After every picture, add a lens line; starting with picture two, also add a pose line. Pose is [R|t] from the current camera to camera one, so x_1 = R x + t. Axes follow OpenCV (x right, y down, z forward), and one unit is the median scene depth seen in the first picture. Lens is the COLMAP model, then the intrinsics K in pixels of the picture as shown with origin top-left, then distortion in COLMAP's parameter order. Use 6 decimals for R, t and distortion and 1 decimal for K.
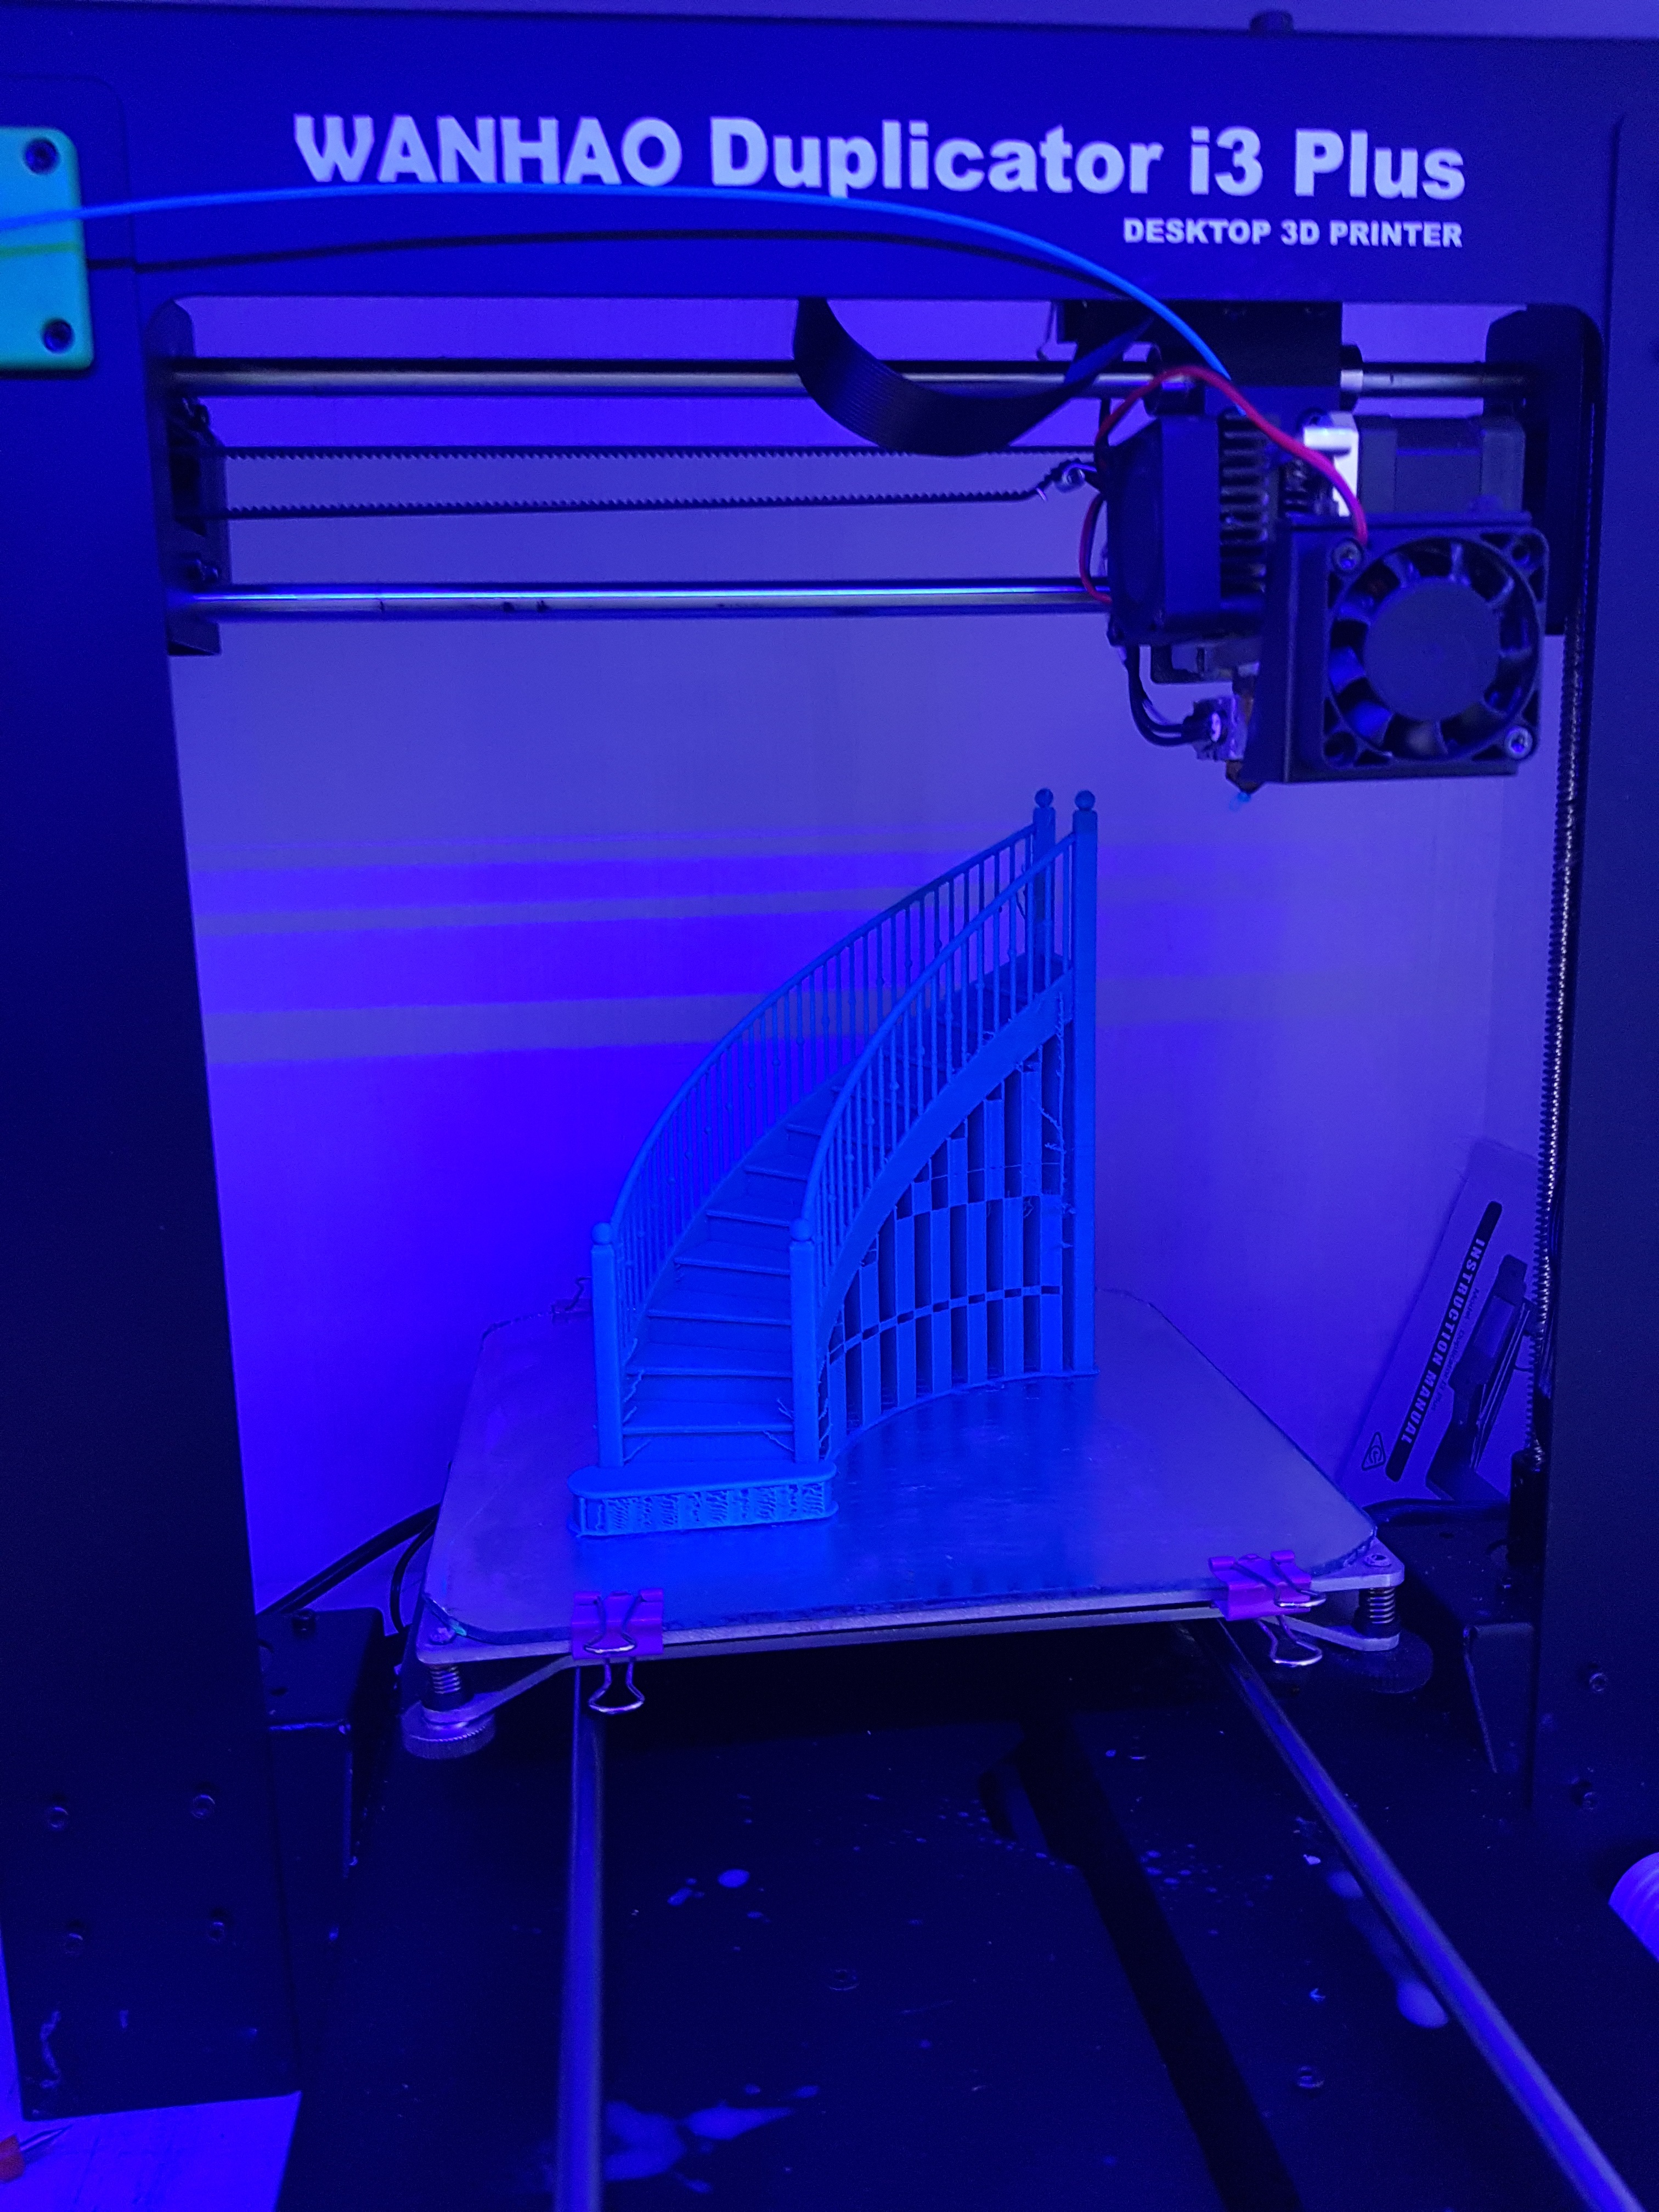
lens RADIAL K [[1696.6, 0, 831.8], [0, 1696.6, 1106.7], [0, 0, 1]] dist [0.053022, 0.003433]
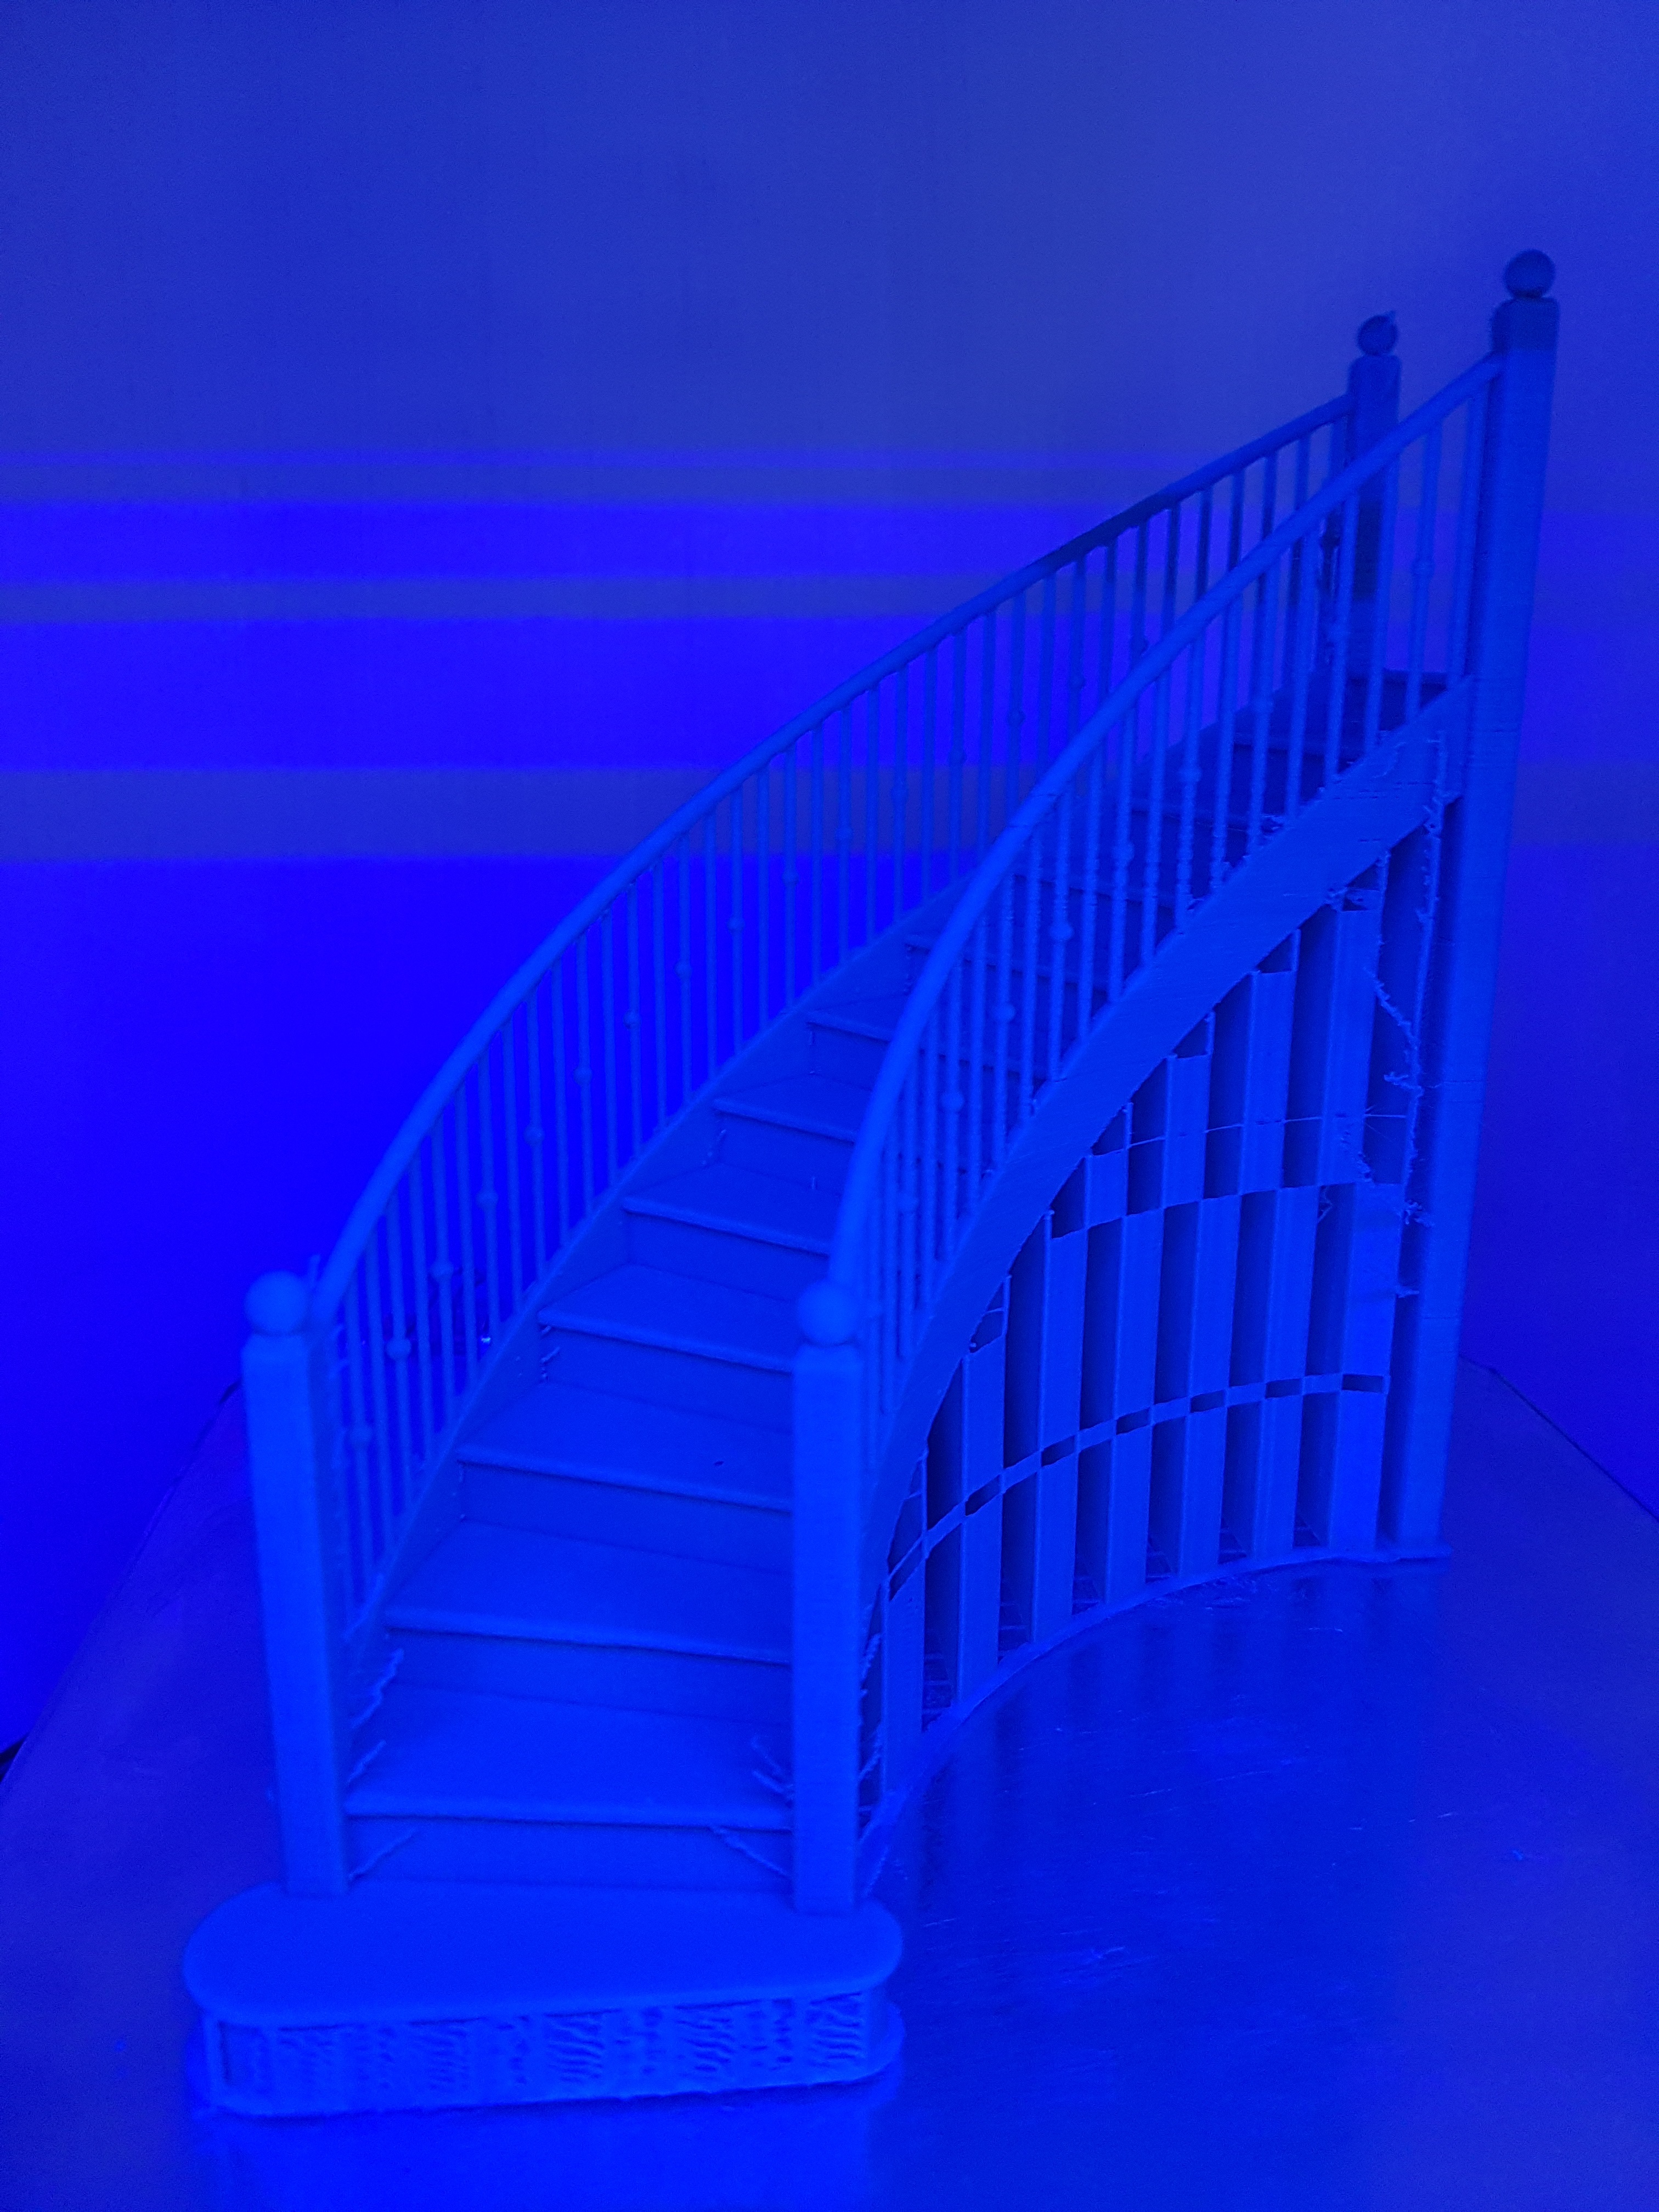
lens RADIAL K [[1696.6, 0, 751.2], [0, 1696.6, 1091.9], [0, 0, 1]] dist [0.053022, 0.003433]
pose [[0.996965, 0.034097, -0.069982, -0.008931], [-0.029653, 0.997535, 0.063597, 0.003150], [0.071978, -0.061329, 0.995519, 0.550812]]
